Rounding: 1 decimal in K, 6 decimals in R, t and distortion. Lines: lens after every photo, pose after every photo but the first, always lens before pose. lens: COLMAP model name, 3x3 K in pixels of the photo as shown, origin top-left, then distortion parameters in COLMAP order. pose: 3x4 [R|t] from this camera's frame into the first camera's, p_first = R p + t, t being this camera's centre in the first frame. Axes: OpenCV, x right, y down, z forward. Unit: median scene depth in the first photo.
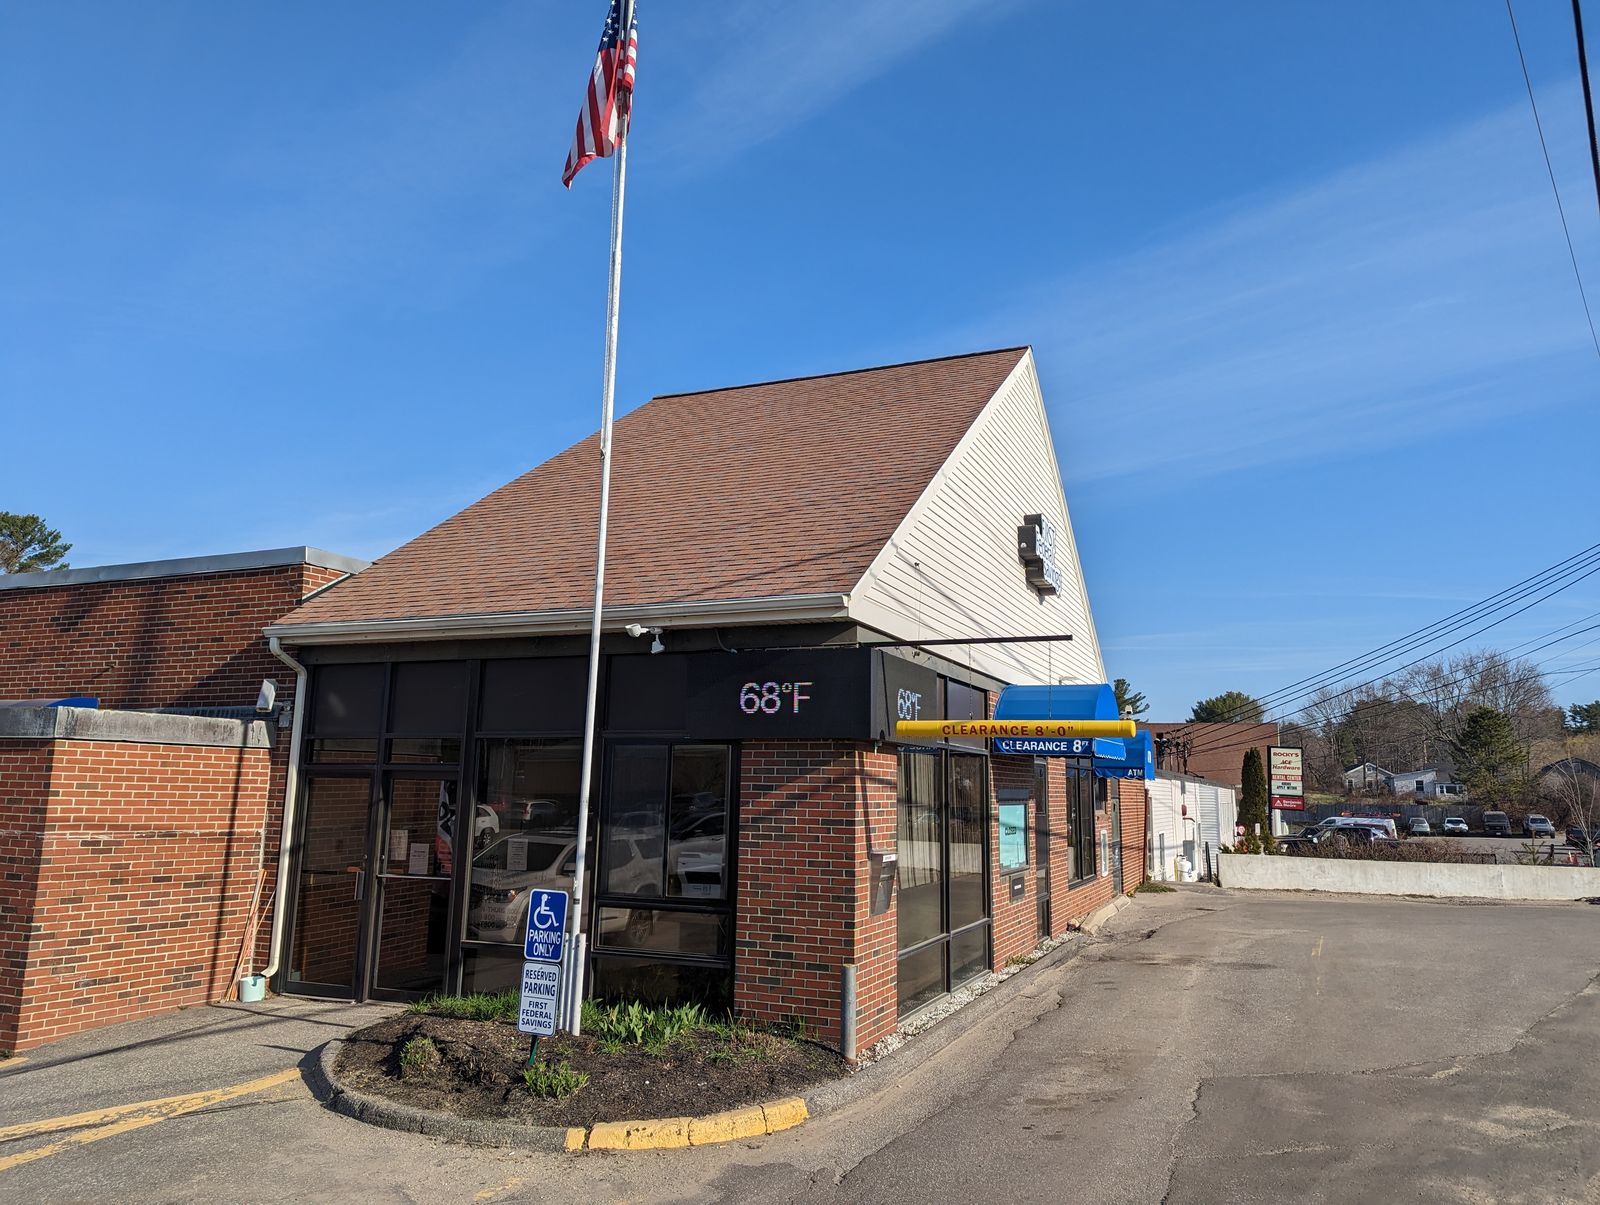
lens RADIAL K [[1126.2, 0, 809.6], [0, 1126.2, 595.2], [0, 0, 1]] dist [0.064516, -0.055674]
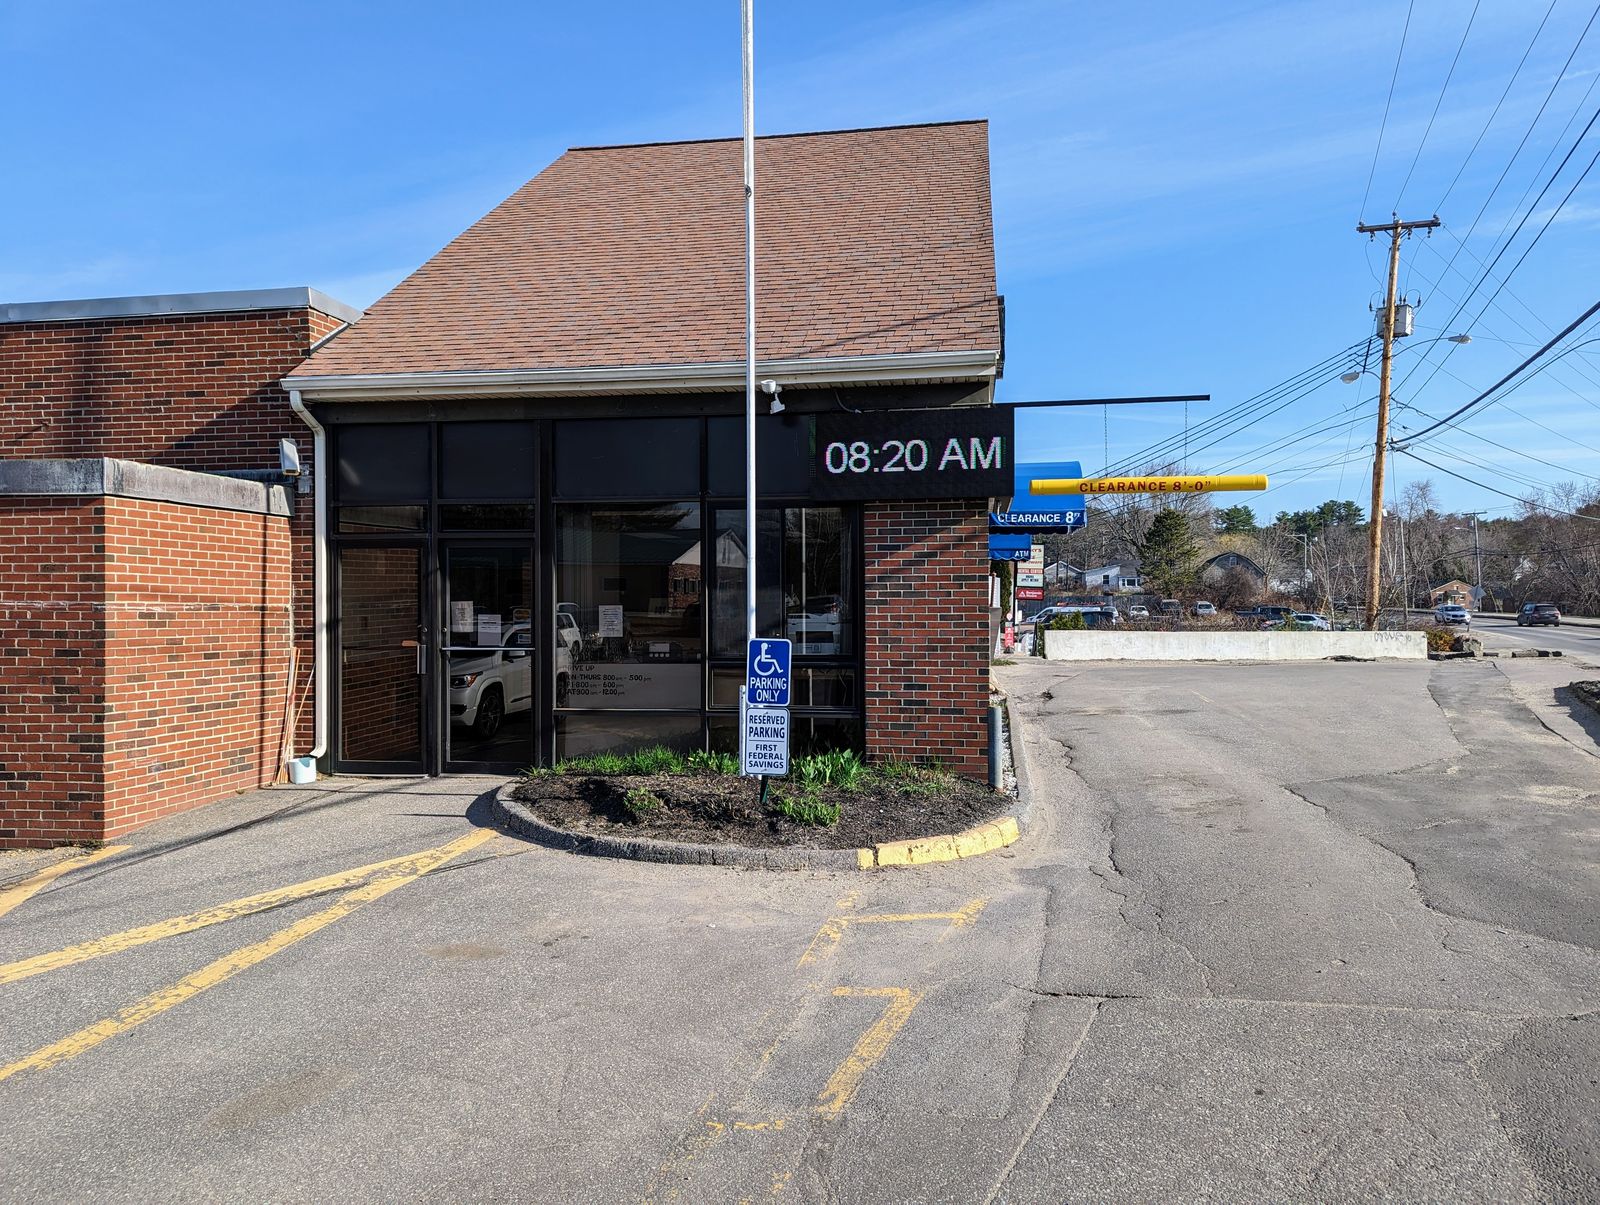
lens RADIAL K [[1126.2, 0, 805.4], [0, 1126.2, 592.2], [0, 0, 1]] dist [0.064516, -0.055674]
pose [[0.970146, -0.019690, 0.241719, -0.324532], [-0.020631, 0.986385, 0.163152, 0.041817], [-0.241641, -0.163269, 0.956532, 0.035608]]
